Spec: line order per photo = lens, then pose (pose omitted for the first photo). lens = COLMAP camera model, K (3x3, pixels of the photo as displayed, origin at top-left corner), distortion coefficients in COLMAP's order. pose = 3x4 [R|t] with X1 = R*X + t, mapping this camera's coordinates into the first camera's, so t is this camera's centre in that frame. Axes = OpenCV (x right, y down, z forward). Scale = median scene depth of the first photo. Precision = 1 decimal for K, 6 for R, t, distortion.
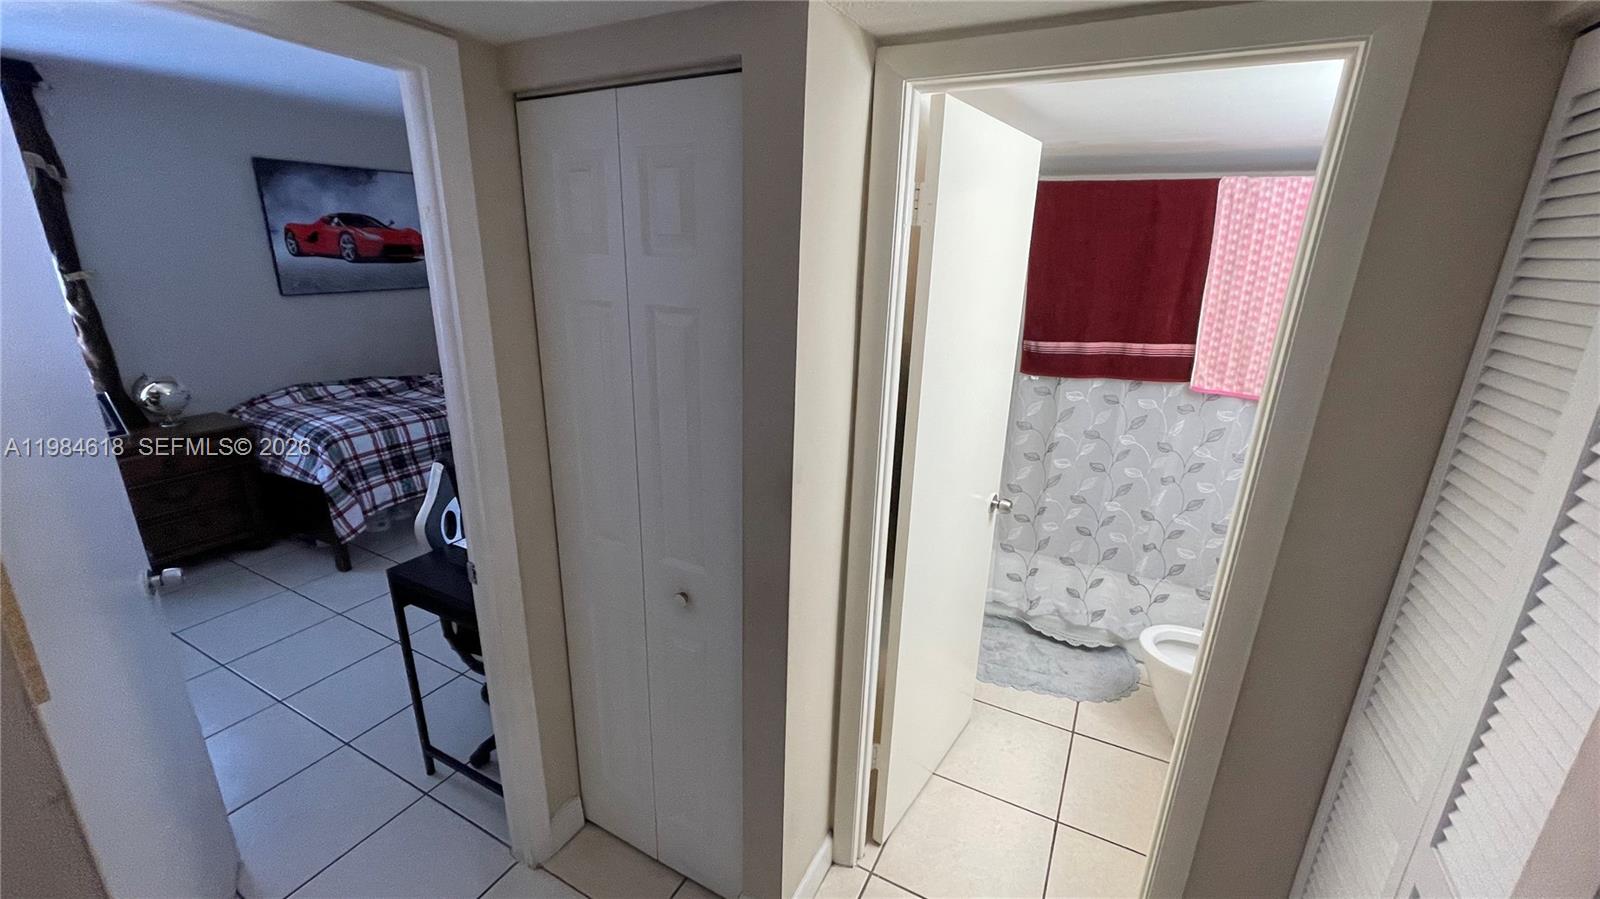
lens RADIAL K [[643.8, 0, 801.4], [0, 643.8, 453.5], [0, 0, 1]] dist [-0.001706, 0.000615]
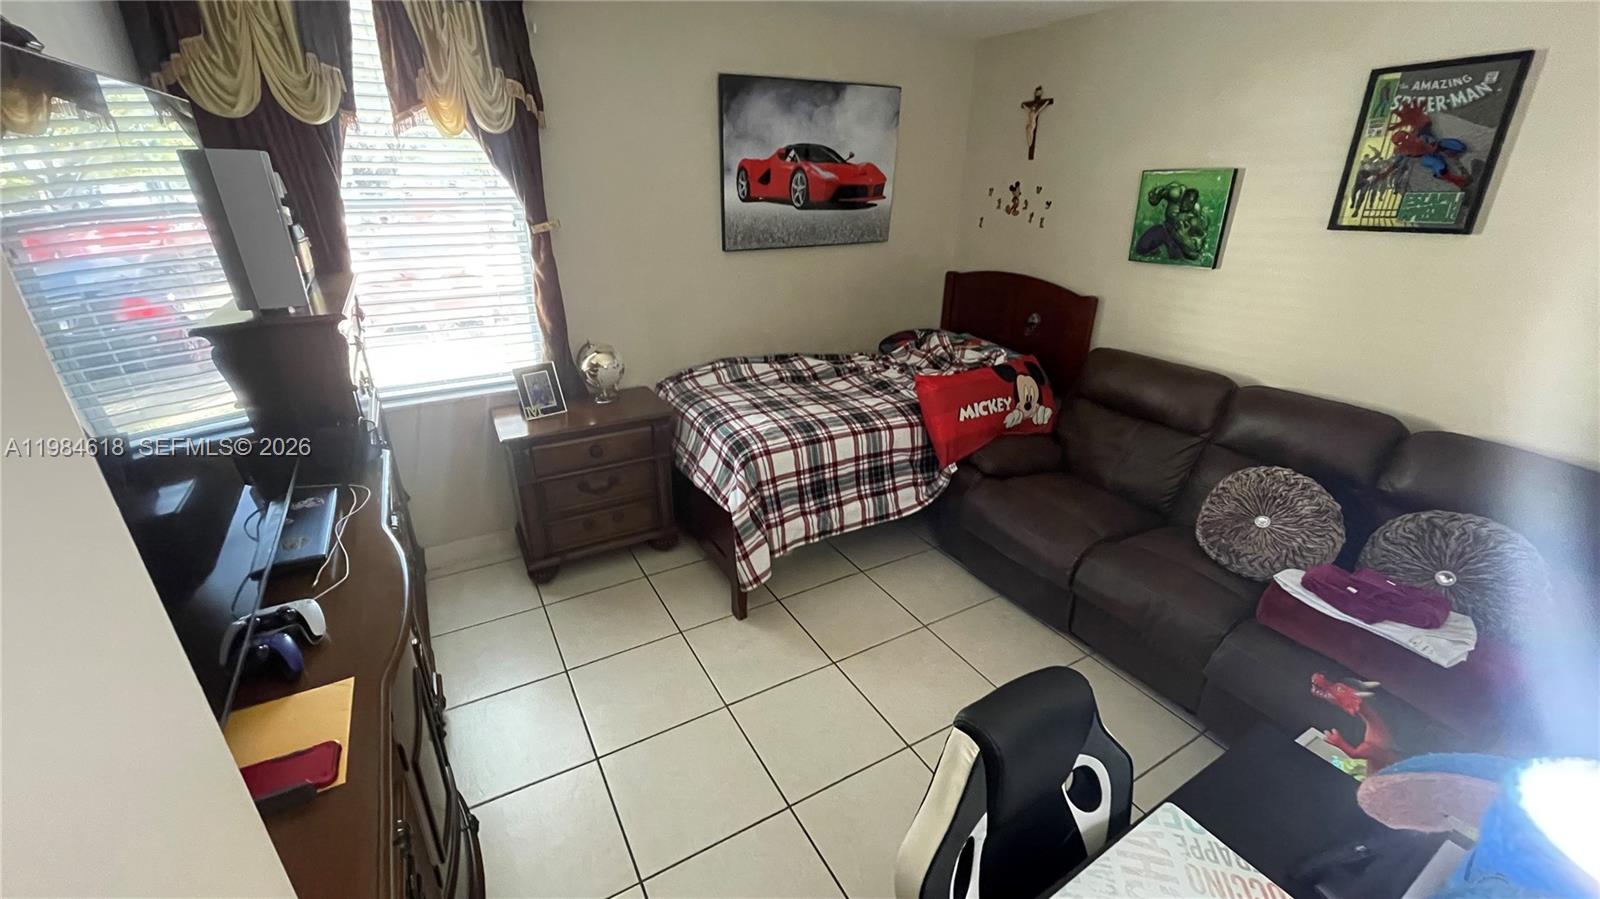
lens RADIAL K [[643.8, 0, 790.6], [0, 643.8, 451.6], [0, 0, 1]] dist [-0.001706, 0.000615]
pose [[0.843003, 0.193170, -0.502027, -0.292390], [-0.149440, 0.980658, 0.126398, -0.118662], [0.516733, -0.031531, 0.855566, 0.354937]]
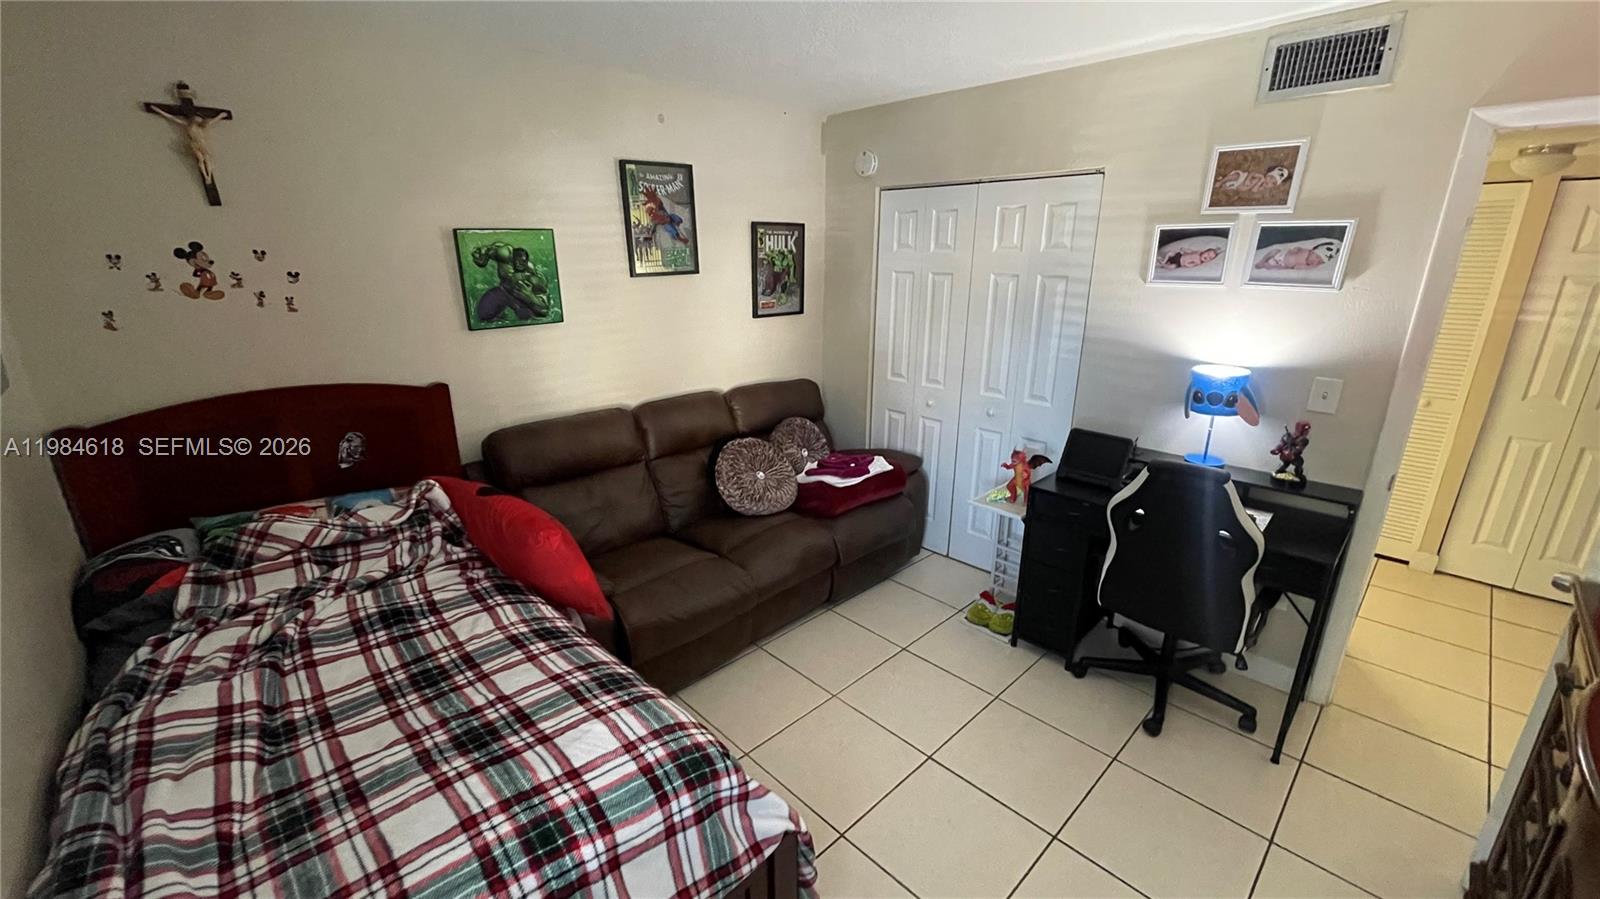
lens RADIAL K [[643.8, 0, 795.3], [0, 643.8, 445.6], [0, 0, 1]] dist [-0.001706, 0.000615]
pose [[0.310209, -0.295053, 0.903722, -0.945189], [0.305081, 0.931235, 0.199314, -0.233695], [-0.900387, 0.213880, 0.378893, 0.730338]]
